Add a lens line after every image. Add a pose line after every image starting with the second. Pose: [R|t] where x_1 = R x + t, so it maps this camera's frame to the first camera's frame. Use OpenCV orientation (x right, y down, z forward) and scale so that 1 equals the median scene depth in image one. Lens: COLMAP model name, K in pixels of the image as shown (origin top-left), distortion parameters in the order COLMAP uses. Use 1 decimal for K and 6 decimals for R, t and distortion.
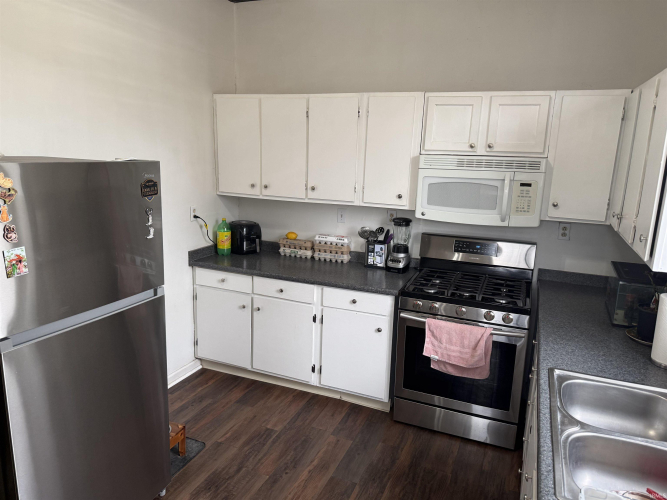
lens RADIAL K [[466.3, 0, 333.5], [0, 466.3, 250.0], [0, 0, 1]] dist [0.091594, -0.101761]
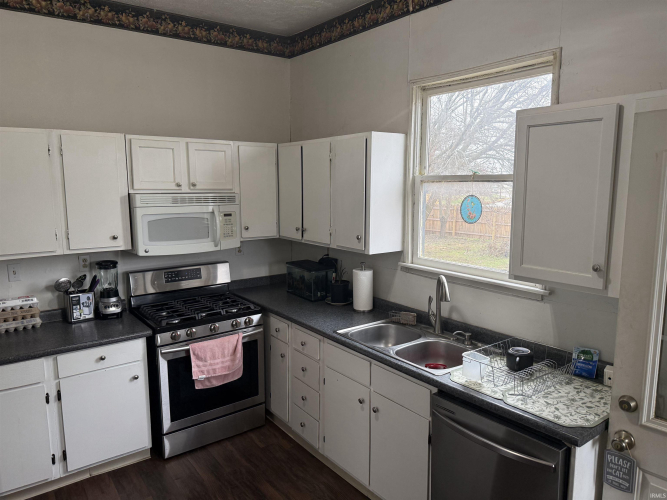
lens RADIAL K [[475.5, 0, 331.9], [0, 475.5, 256.5], [0, 0, 1]] dist [0.093147, -0.160642]
pose [[0.497840, -0.160748, 0.852242, -0.511025], [0.202146, 0.977114, 0.066218, -0.054995], [-0.843382, 0.139311, 0.518941, 0.121927]]
